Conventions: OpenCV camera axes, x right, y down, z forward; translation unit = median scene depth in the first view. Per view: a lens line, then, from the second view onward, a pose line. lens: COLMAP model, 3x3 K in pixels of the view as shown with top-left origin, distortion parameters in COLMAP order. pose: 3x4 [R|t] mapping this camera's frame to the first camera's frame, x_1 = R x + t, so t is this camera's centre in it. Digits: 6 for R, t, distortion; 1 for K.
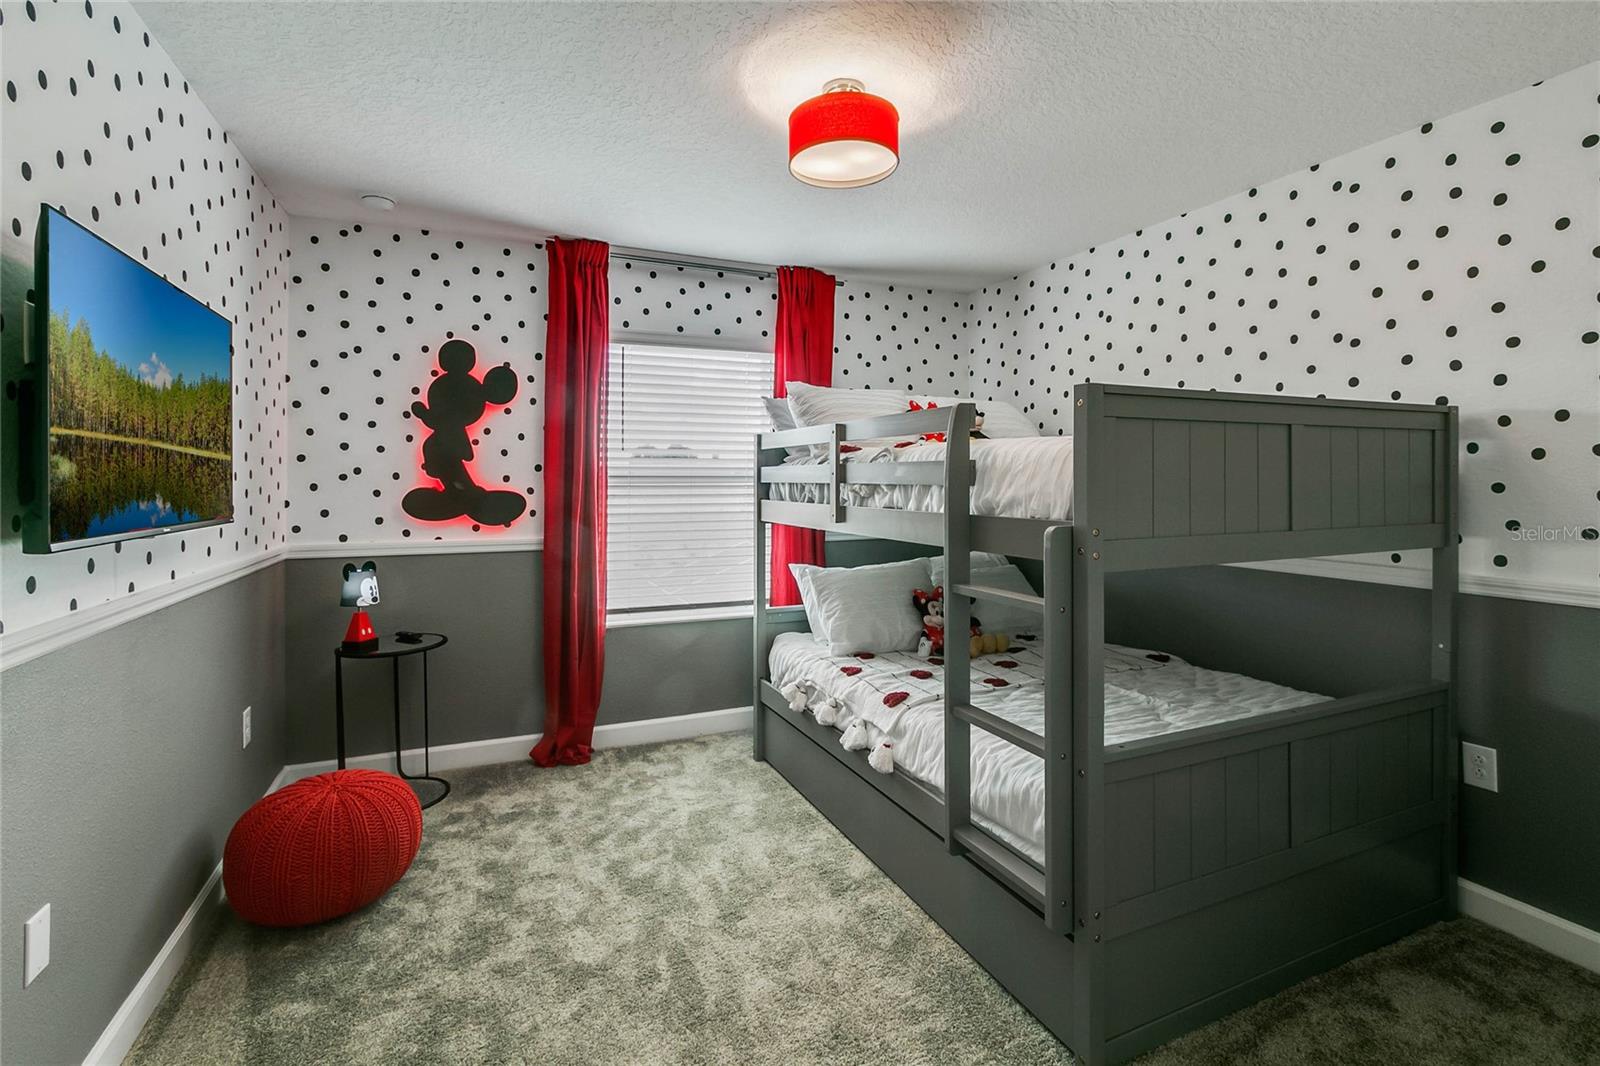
lens RADIAL K [[756.1, 0, 800.0], [0, 756.1, 533.0], [0, 0, 1]] dist [-0.028888, 0.000775]
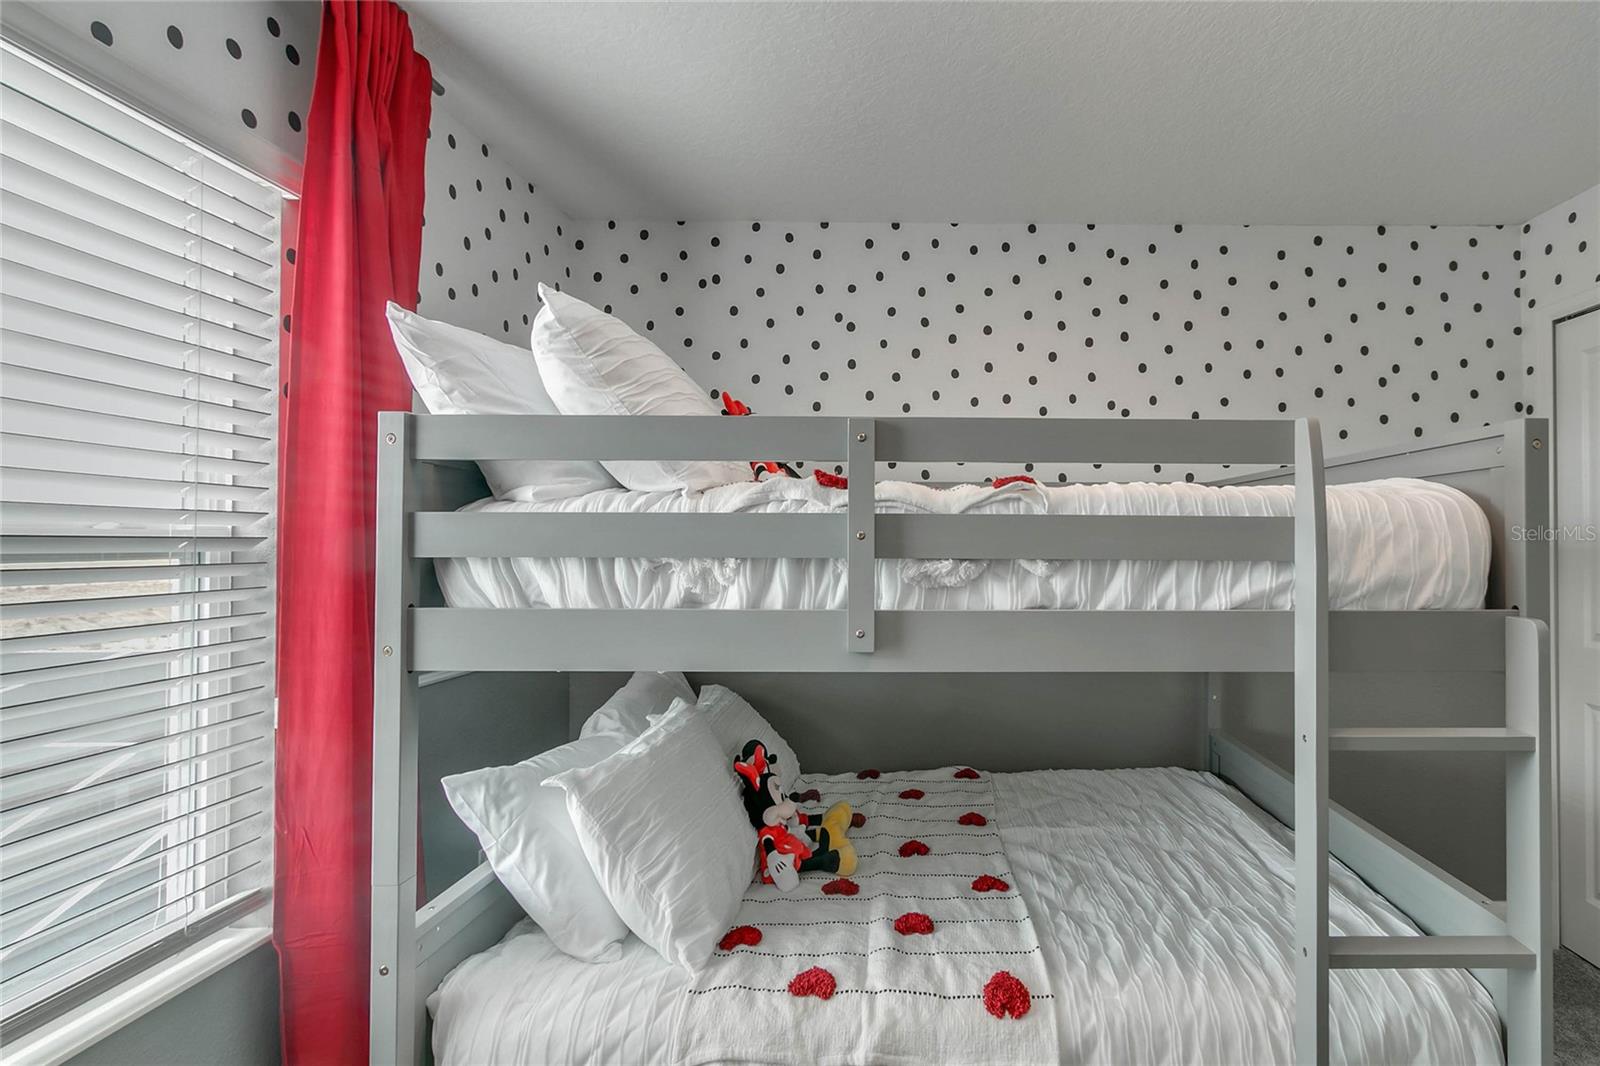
lens RADIAL K [[824.9, 0, 800.0], [0, 824.9, 548.6], [0, 0, 1]] dist [-0.004350, -0.000275]
pose [[0.372951, -0.004474, 0.927840, -0.350336], [0.061515, 0.997907, -0.019914, -0.056193], [-0.925810, 0.064503, 0.372446, 0.753584]]
